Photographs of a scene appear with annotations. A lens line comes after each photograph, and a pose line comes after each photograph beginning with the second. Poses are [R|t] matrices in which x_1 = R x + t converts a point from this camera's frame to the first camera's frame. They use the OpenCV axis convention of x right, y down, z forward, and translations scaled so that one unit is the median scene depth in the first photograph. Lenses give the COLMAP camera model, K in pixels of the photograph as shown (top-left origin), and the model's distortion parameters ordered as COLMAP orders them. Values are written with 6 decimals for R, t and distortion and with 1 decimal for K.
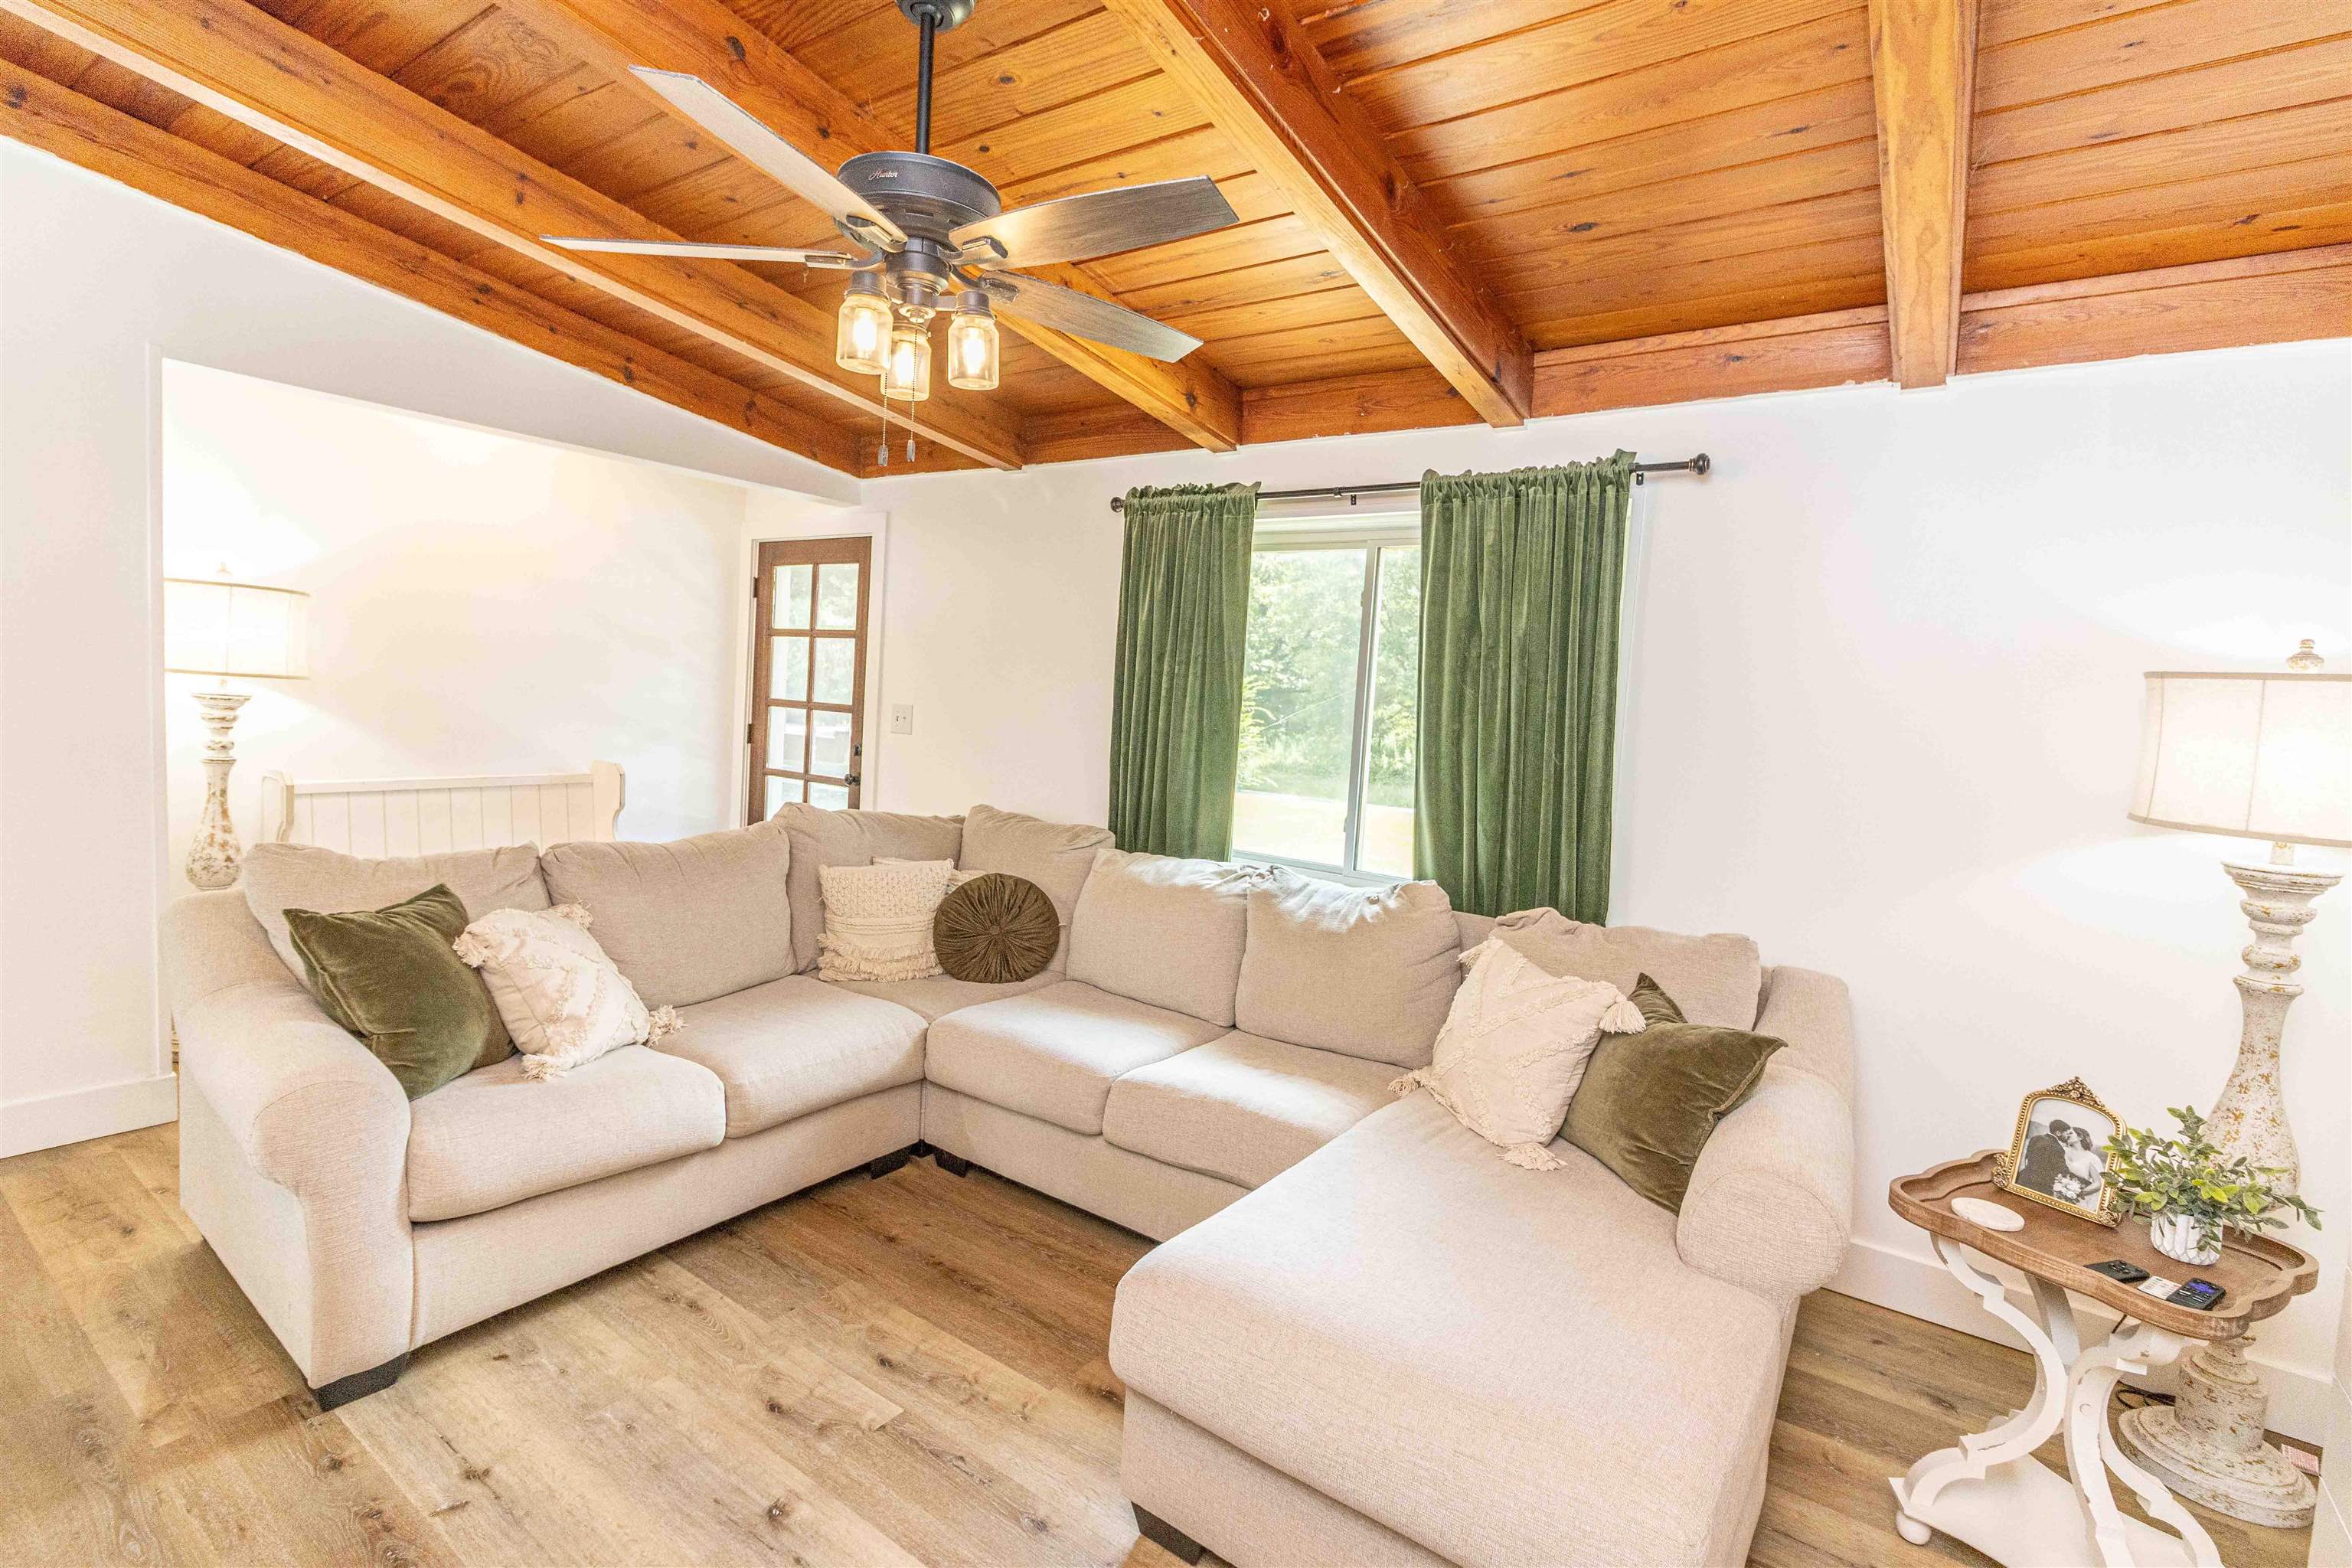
lens RADIAL K [[1102.8, 0, 1176.0], [0, 1102.8, 784.0], [0, 0, 1]] dist [-0.001198, -0.000165]
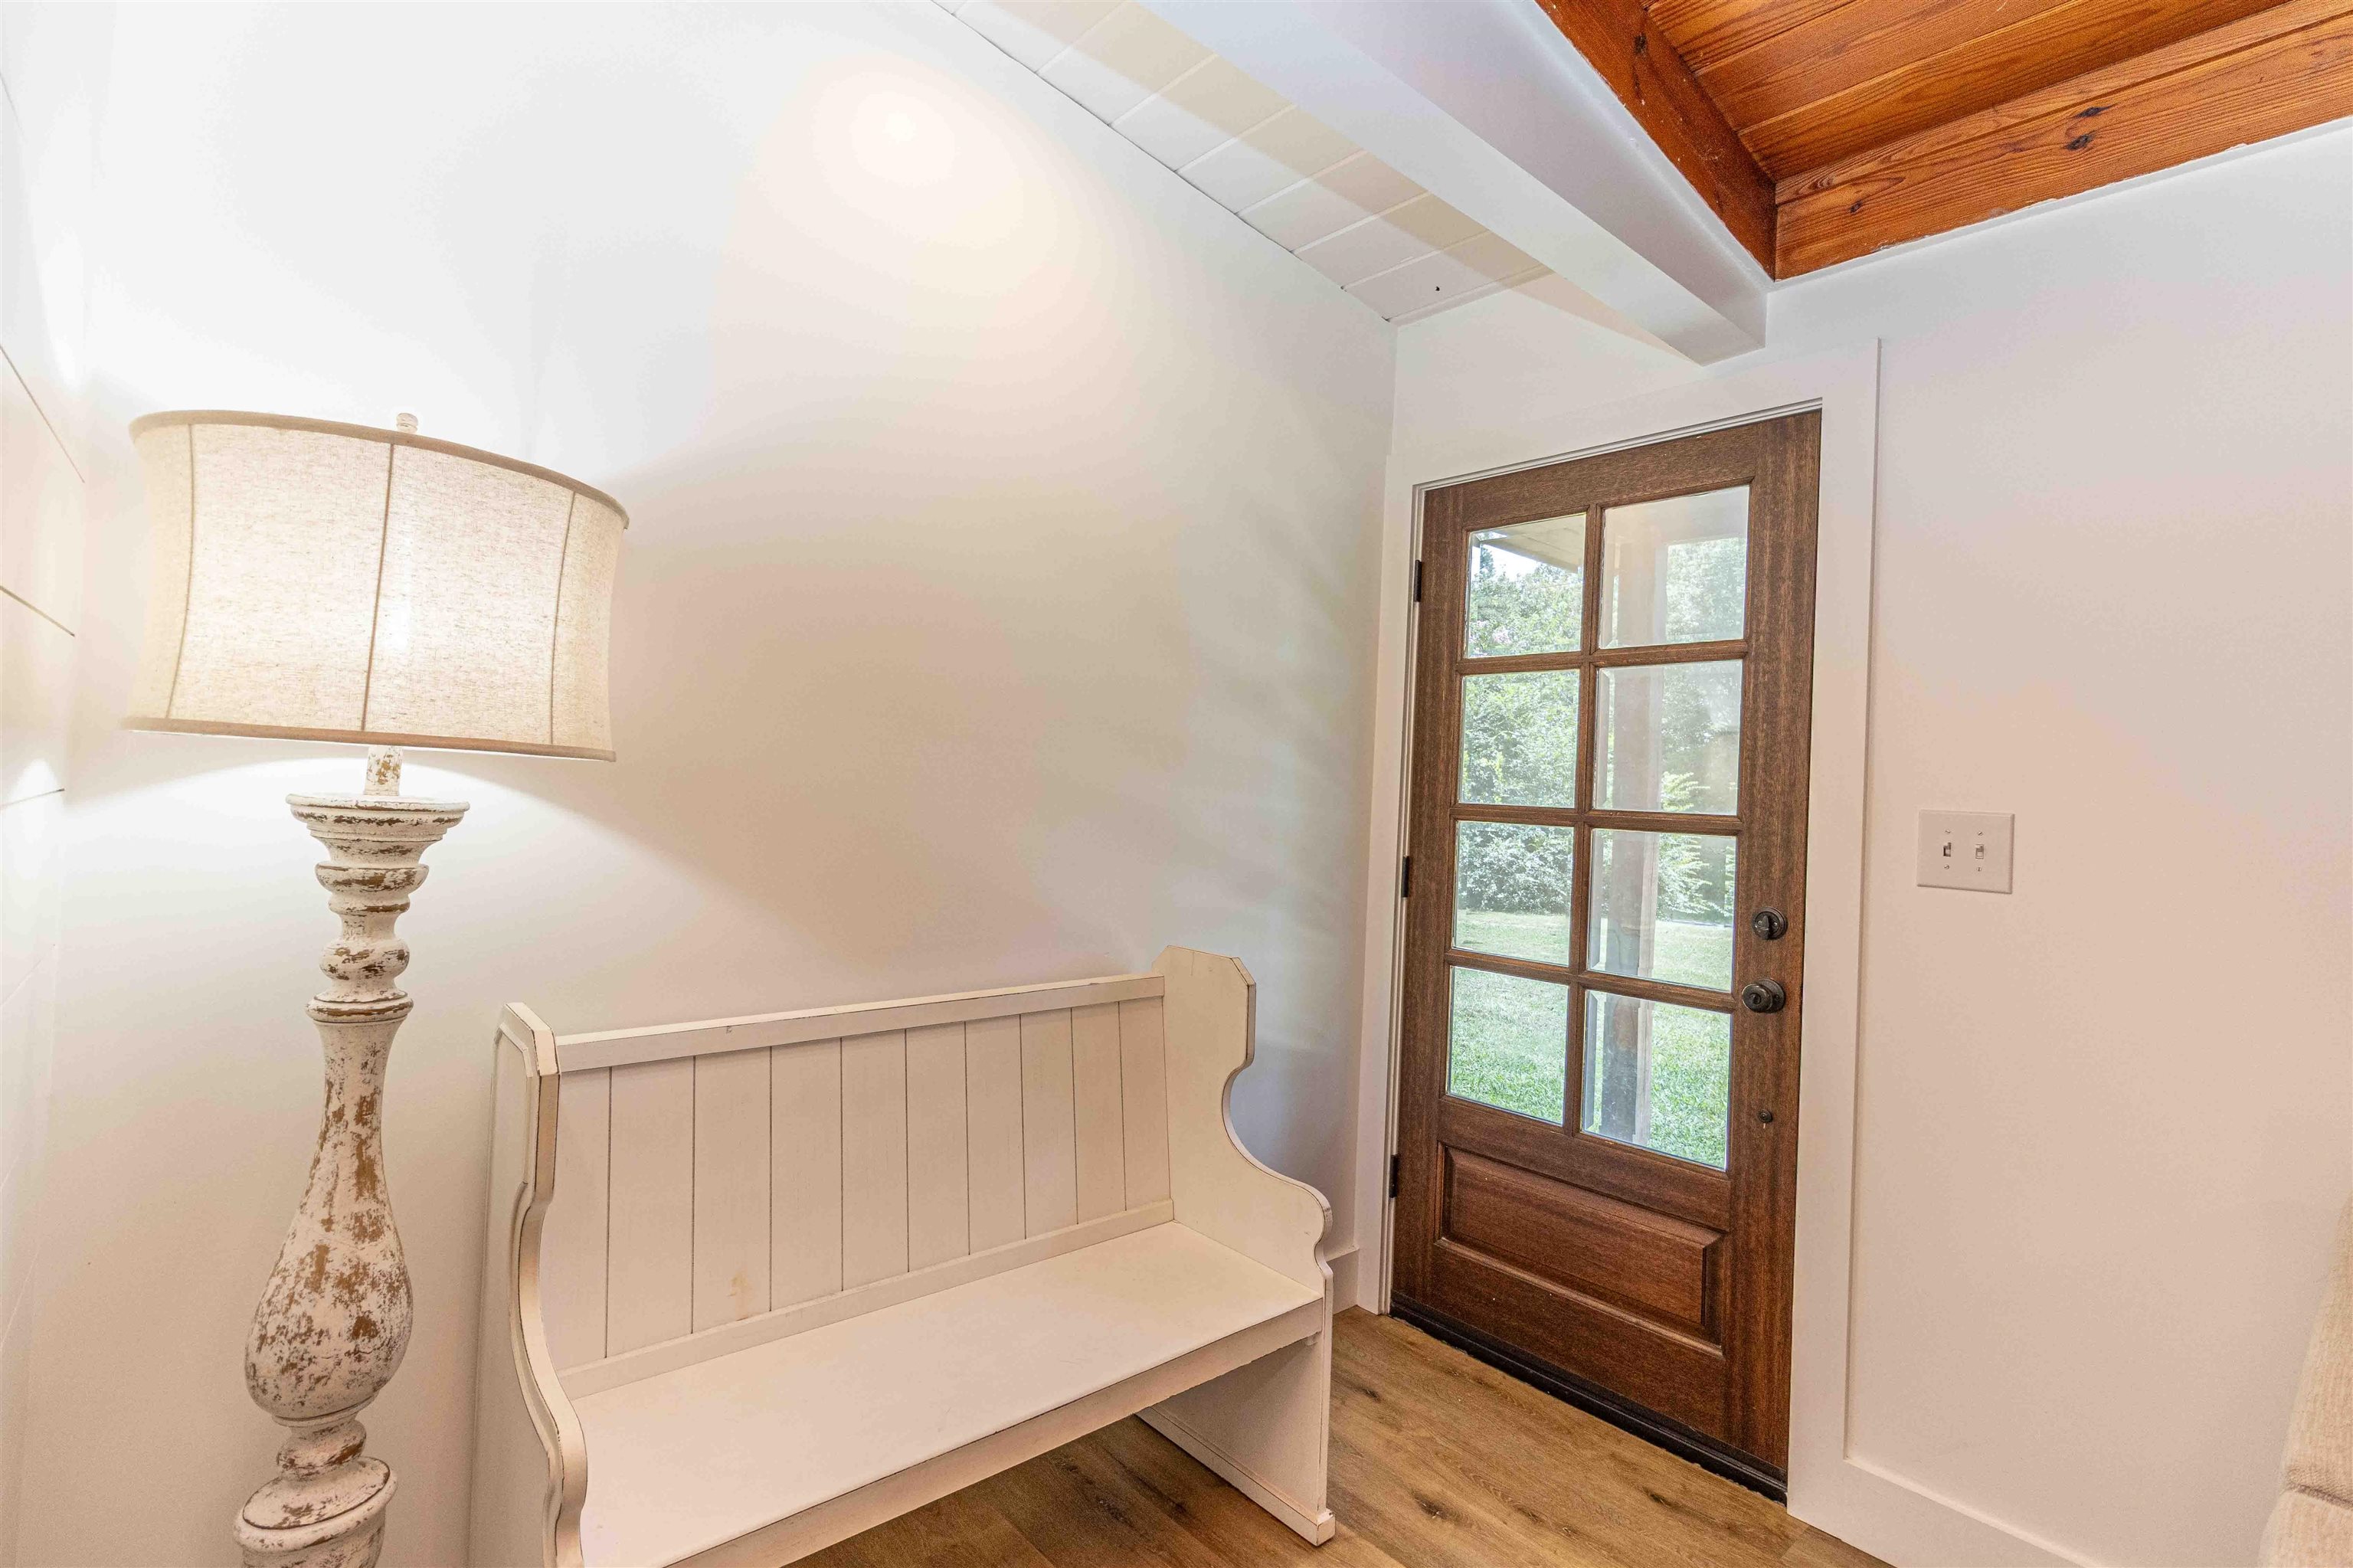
lens RADIAL K [[1116.5, 0, 1141.4], [0, 1116.5, 771.1], [0, 0, 1]] dist [0.000495, 0.000245]
pose [[0.968077, -0.016289, -0.250124, -0.432359], [-0.009803, 0.994662, -0.102719, -0.045719], [0.250463, 0.101891, 0.962750, 0.563289]]
